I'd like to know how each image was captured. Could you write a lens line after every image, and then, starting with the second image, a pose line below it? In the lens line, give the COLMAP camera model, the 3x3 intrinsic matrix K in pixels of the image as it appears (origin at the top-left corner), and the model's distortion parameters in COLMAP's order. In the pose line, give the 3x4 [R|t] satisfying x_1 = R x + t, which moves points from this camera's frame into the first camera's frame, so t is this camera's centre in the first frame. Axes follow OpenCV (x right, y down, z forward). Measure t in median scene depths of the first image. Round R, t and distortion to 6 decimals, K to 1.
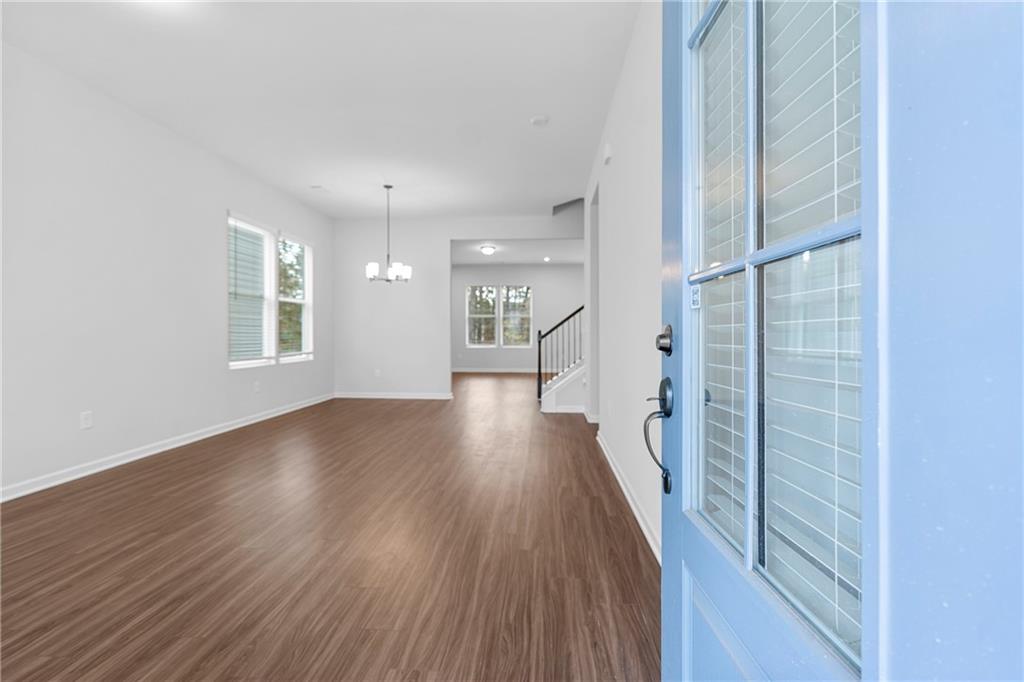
lens RADIAL K [[455.2, 0, 508.3], [0, 455.2, 332.9], [0, 0, 1]] dist [-0.001263, 0.000545]
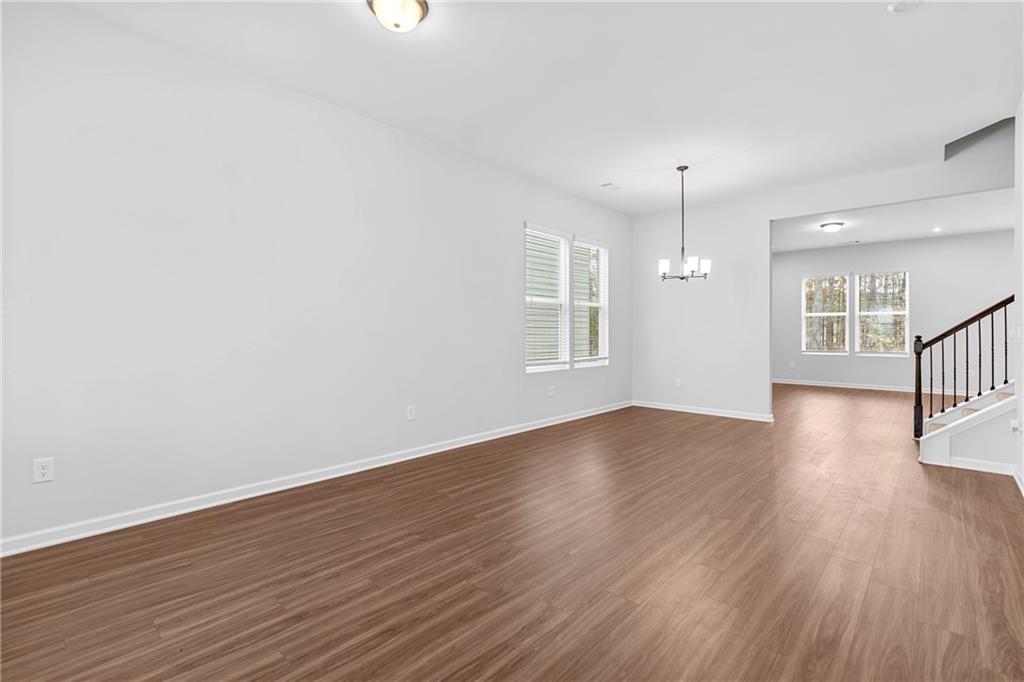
lens RADIAL K [[462.0, 0, 516.2], [0, 462.0, 330.3], [0, 0, 1]] dist [-0.003607, 0.000611]
pose [[0.787541, -0.001184, -0.616262, 0.028719], [-0.001285, 0.999993, -0.003564, -0.015041], [0.616261, 0.003599, 0.787533, 0.142713]]
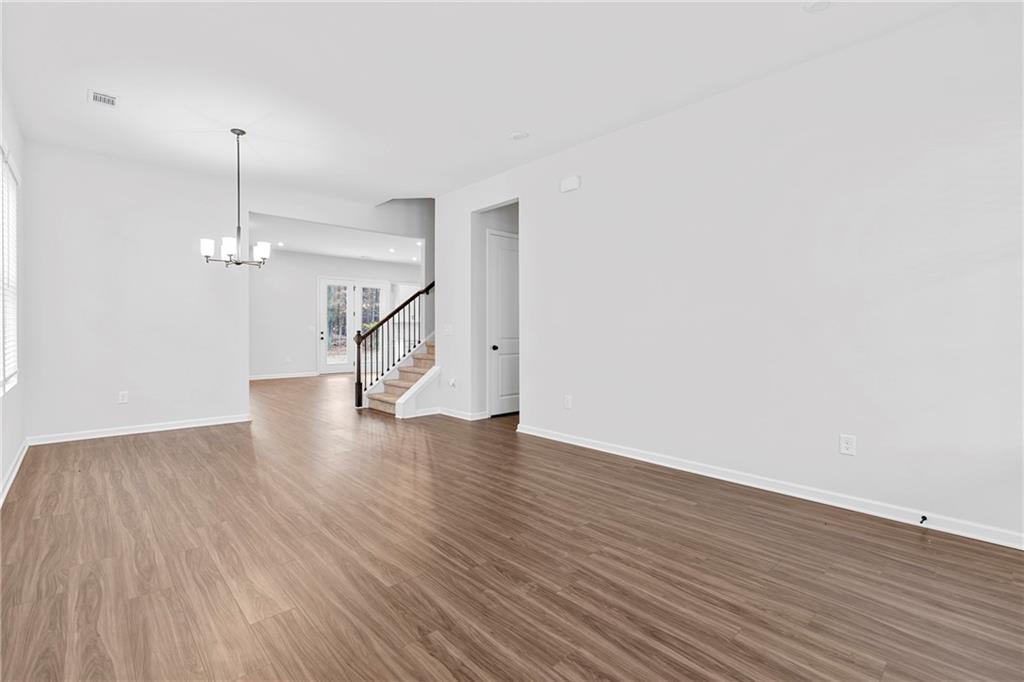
lens RADIAL K [[470.4, 0, 511.0], [0, 470.4, 336.8], [0, 0, 1]] dist [-0.002249, 0.000107]
pose [[0.683999, -0.008565, 0.729433, -0.584454], [-0.004547, 0.999862, 0.016005, -0.015084], [-0.729469, -0.014264, 0.683865, 0.200873]]
